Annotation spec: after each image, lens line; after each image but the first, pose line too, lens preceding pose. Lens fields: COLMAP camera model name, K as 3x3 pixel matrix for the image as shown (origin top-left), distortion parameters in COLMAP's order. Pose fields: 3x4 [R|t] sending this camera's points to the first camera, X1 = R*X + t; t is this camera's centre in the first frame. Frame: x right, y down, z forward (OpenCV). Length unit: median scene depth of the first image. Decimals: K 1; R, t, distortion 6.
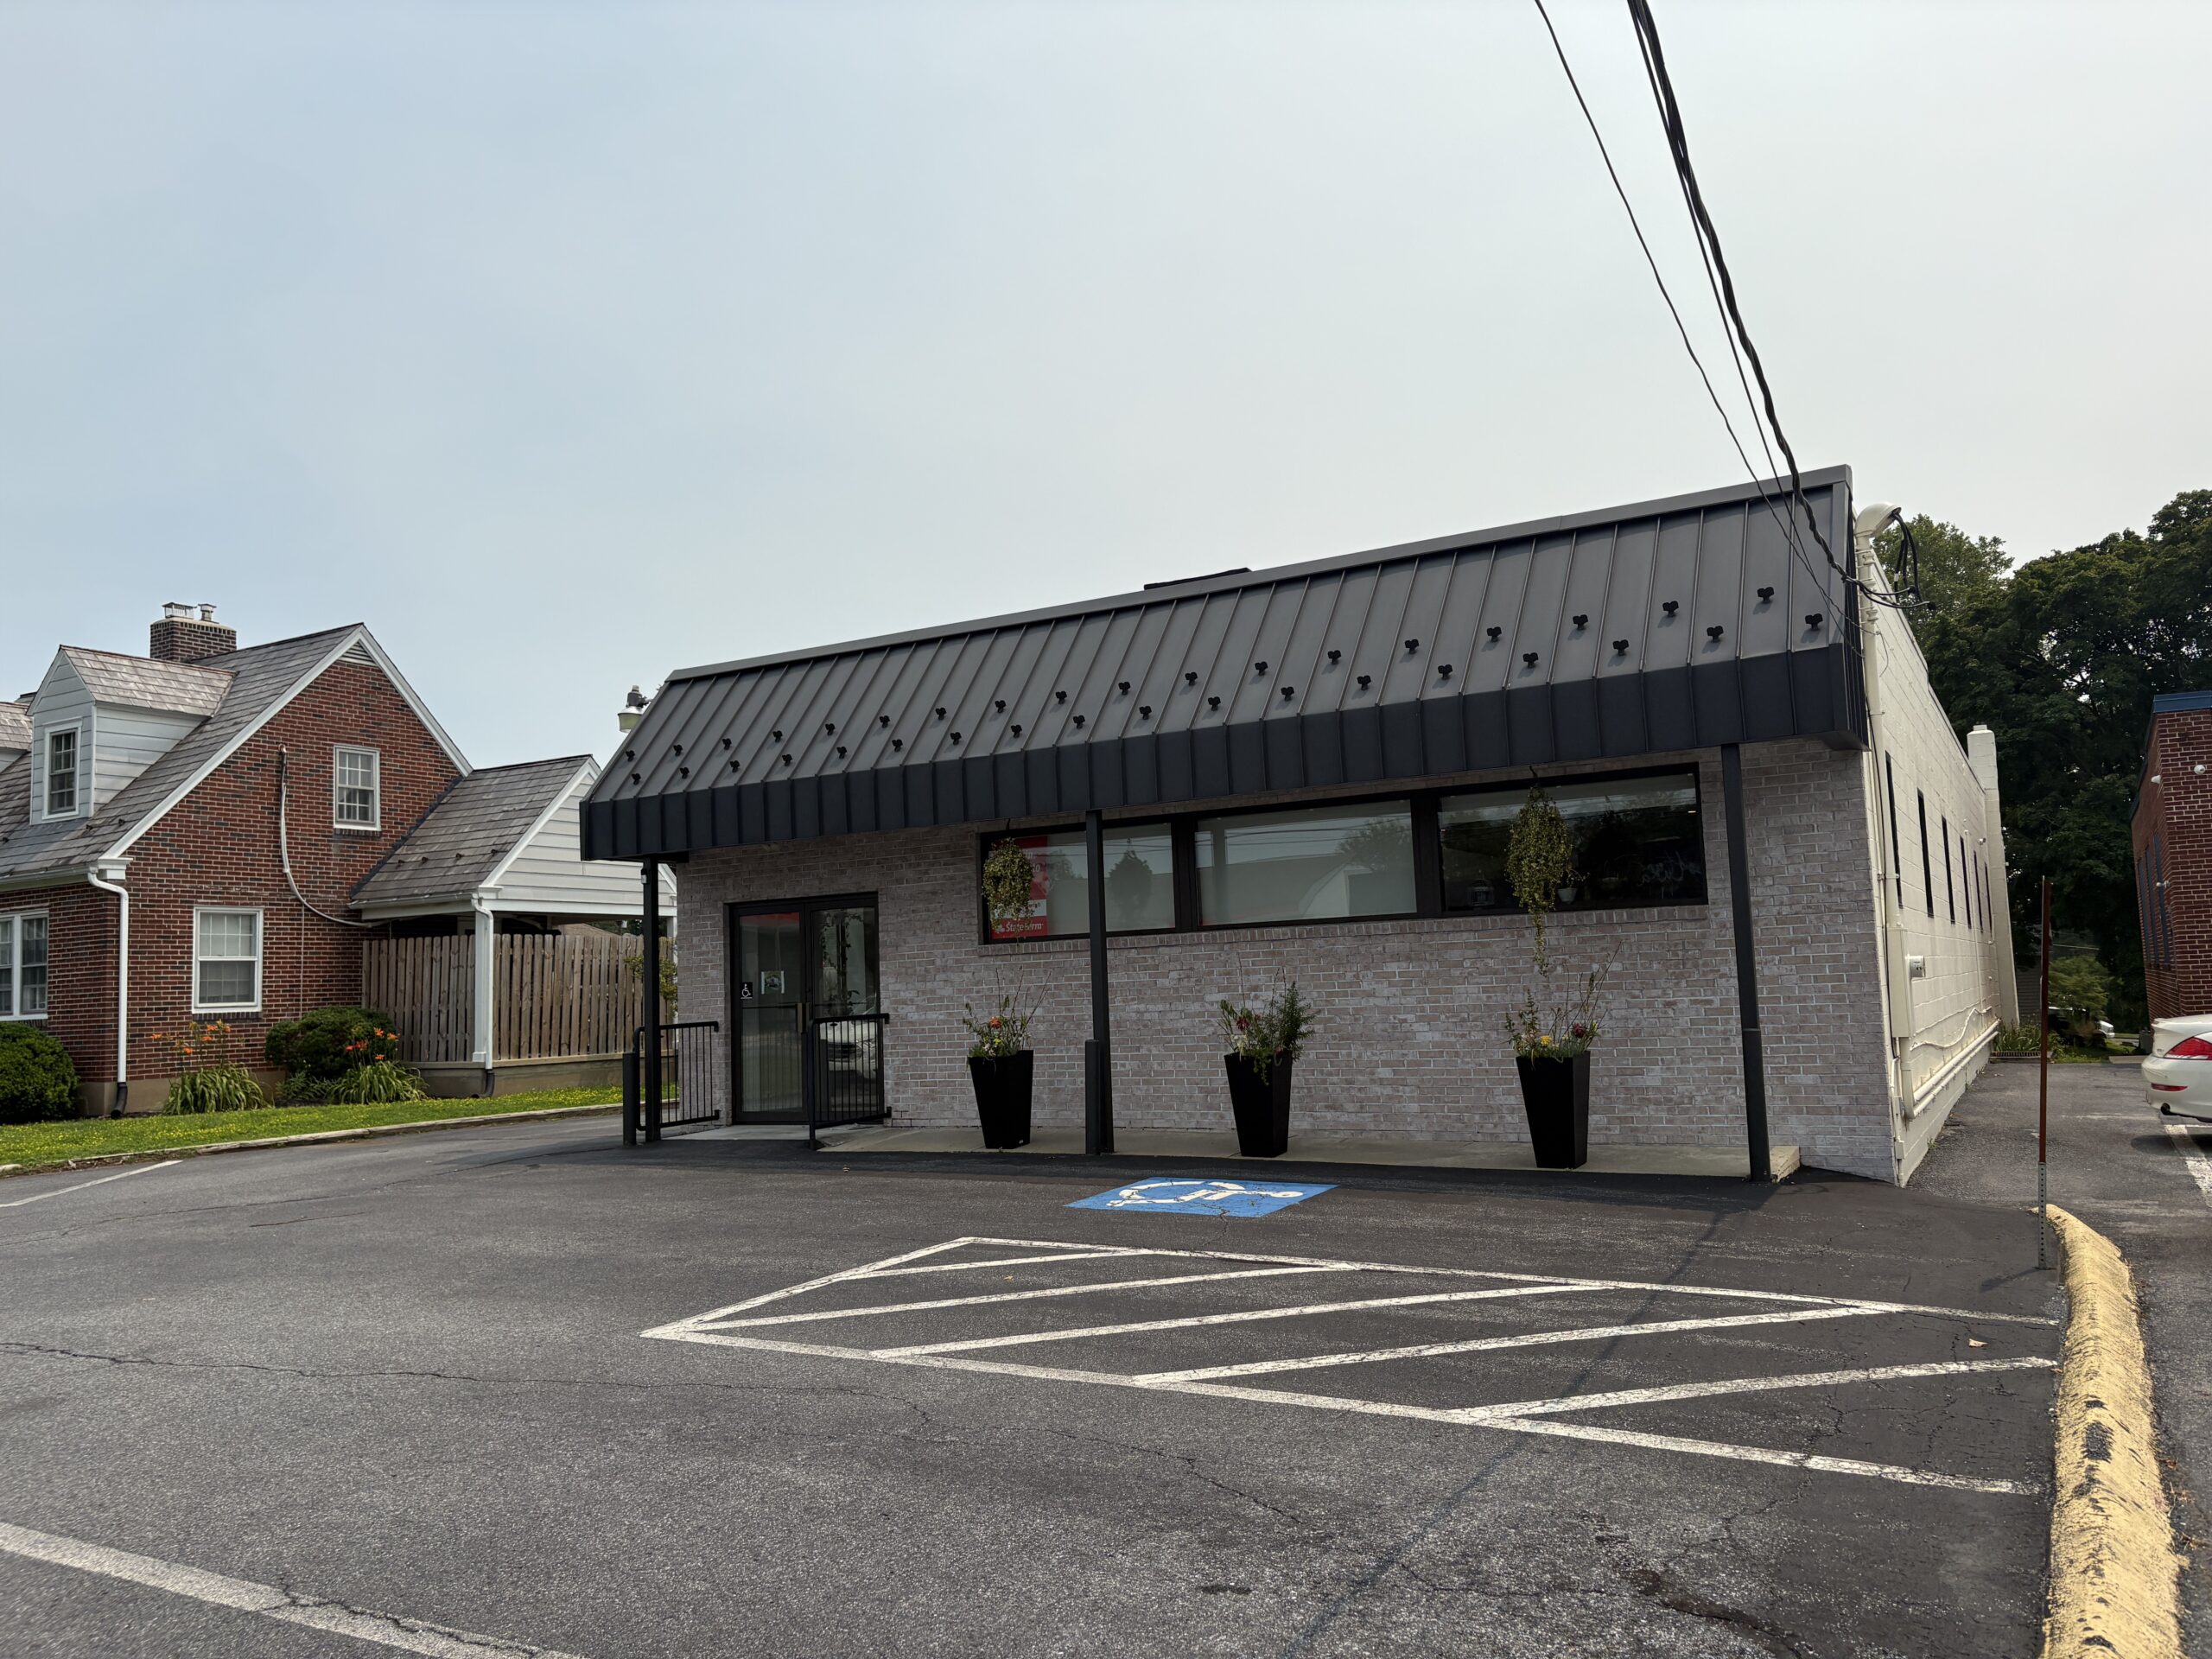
lens RADIAL K [[1535.1, 0, 1108.8], [0, 1535.1, 835.1], [0, 0, 1]] dist [-0.000260, -0.000001]
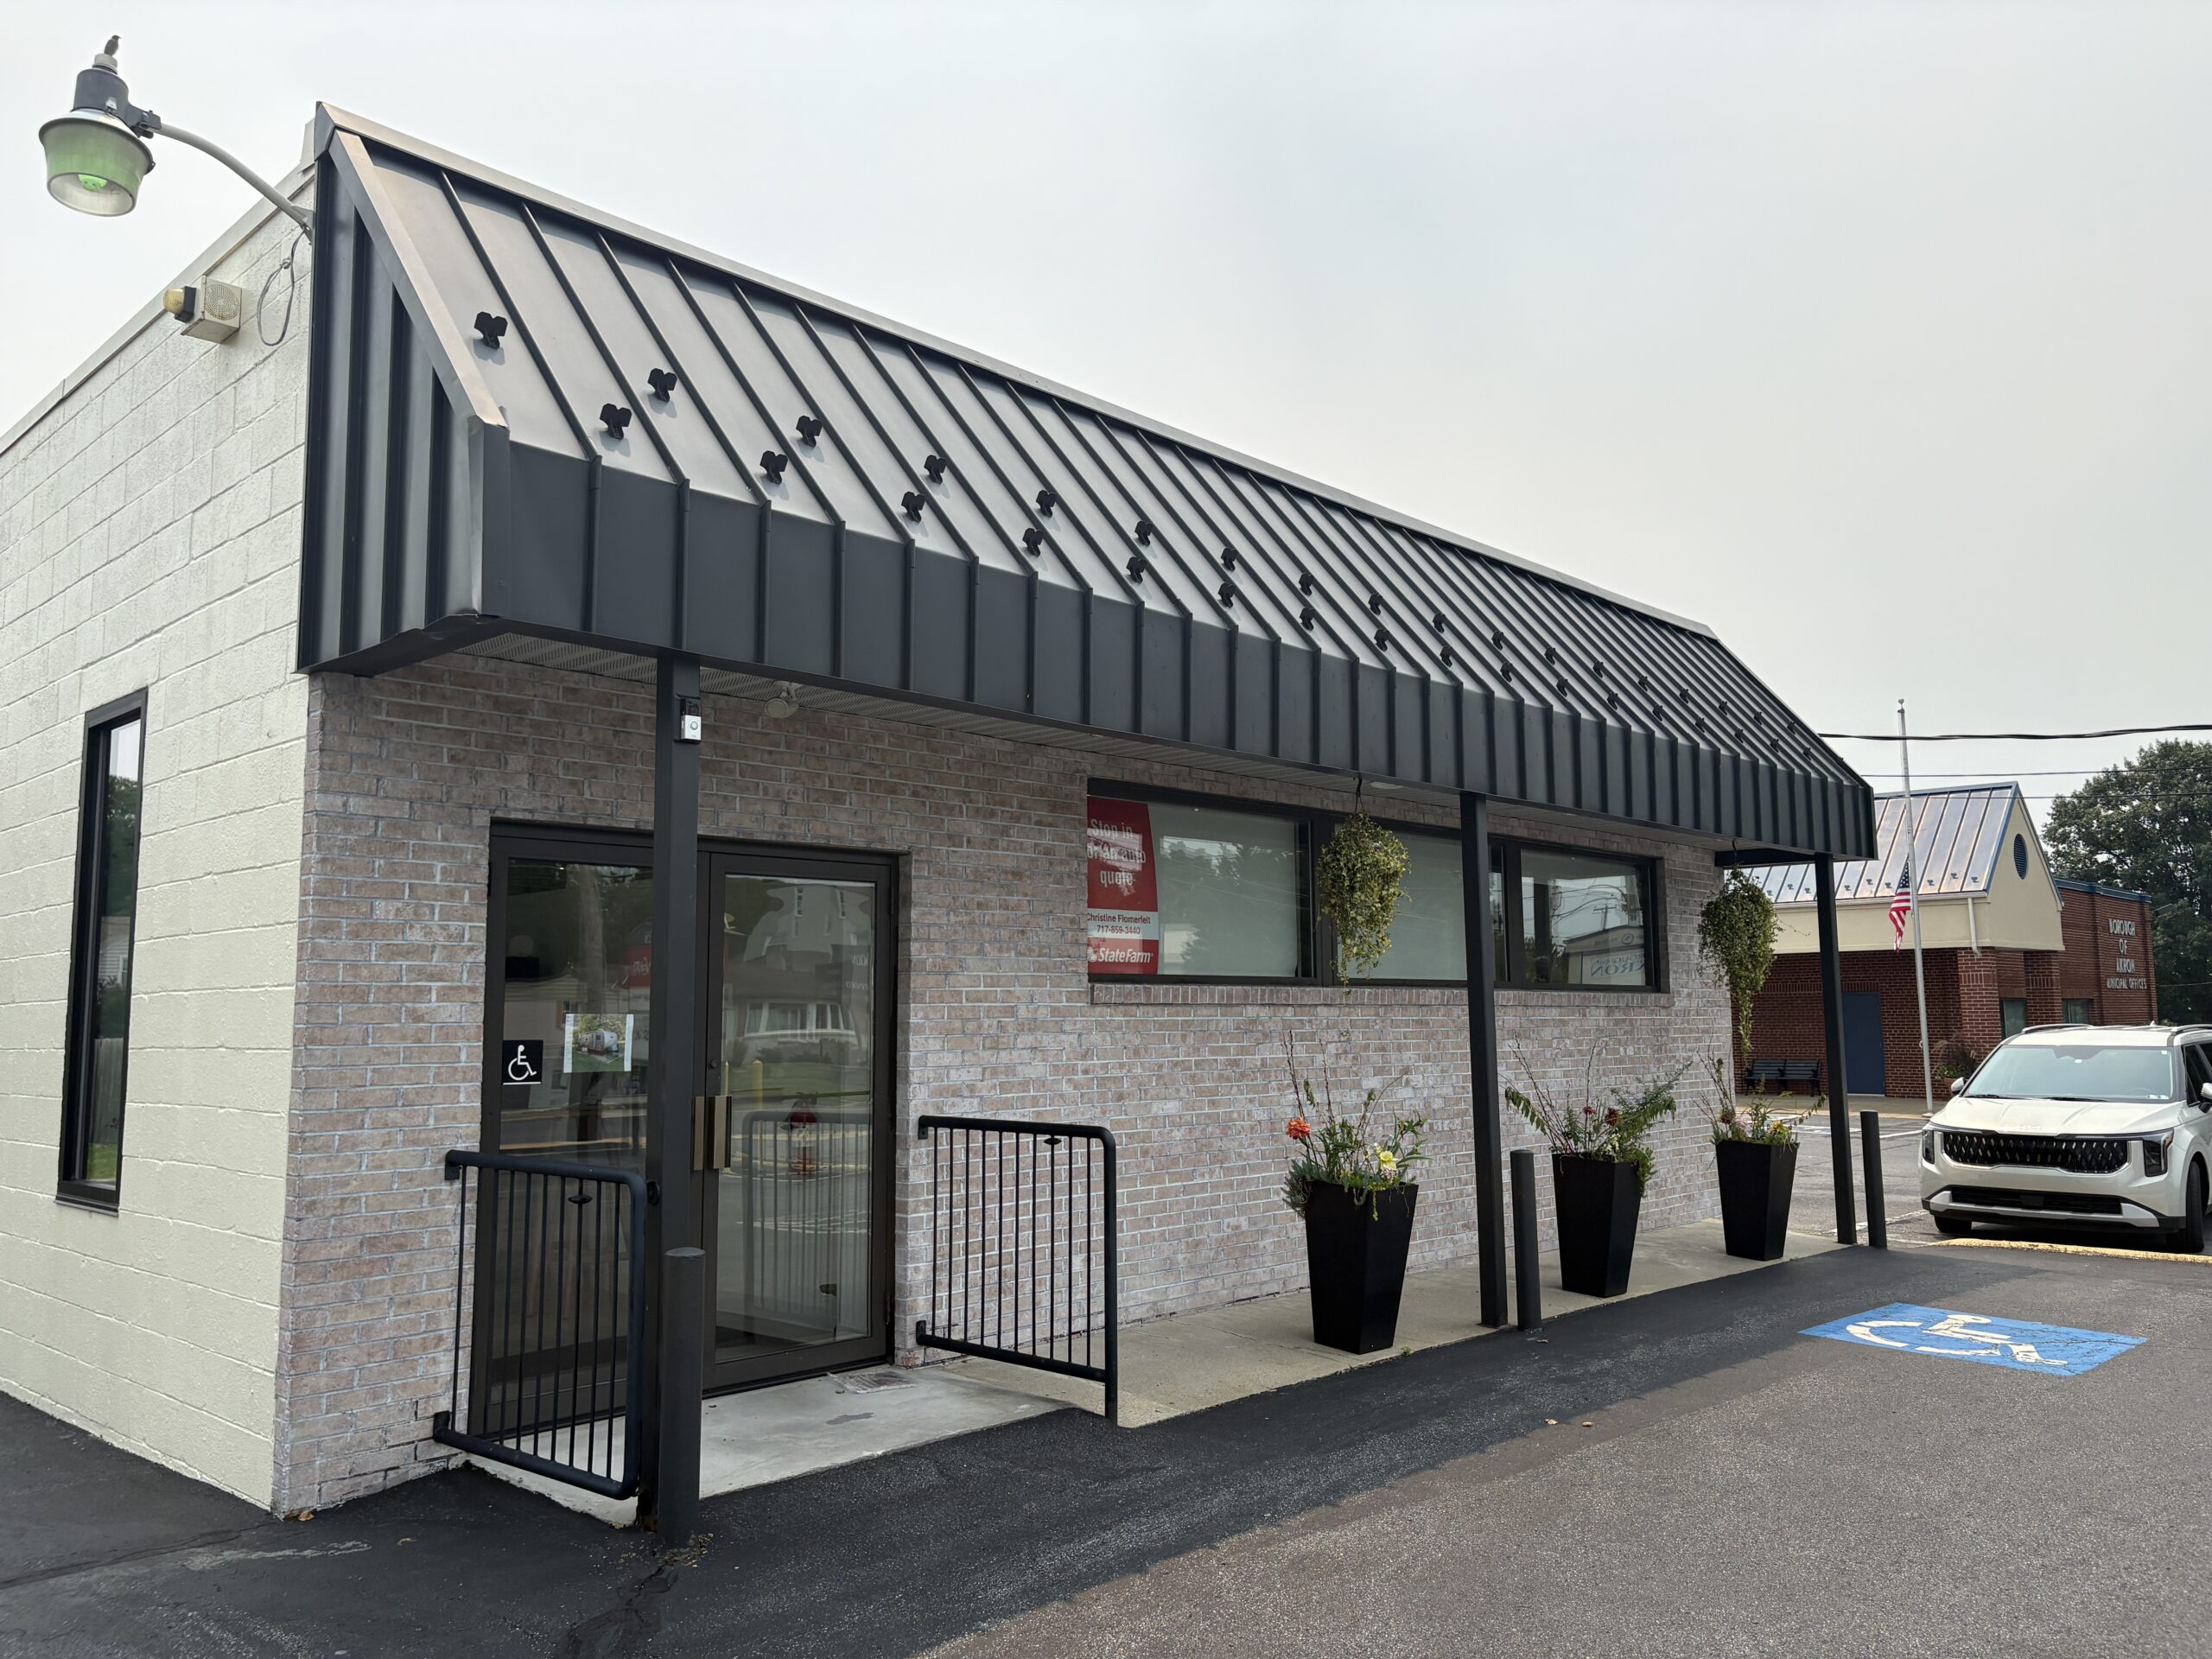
lens RADIAL K [[1680.2, 0, 1106.5], [0, 1680.2, 827.6], [0, 0, 1]] dist [0.043833, -0.006159]
pose [[0.276534, 0.146541, 0.949766, -0.636105], [-0.101136, 0.987255, -0.122879, 0.087747], [-0.955668, -0.062075, 0.287830, 0.812994]]
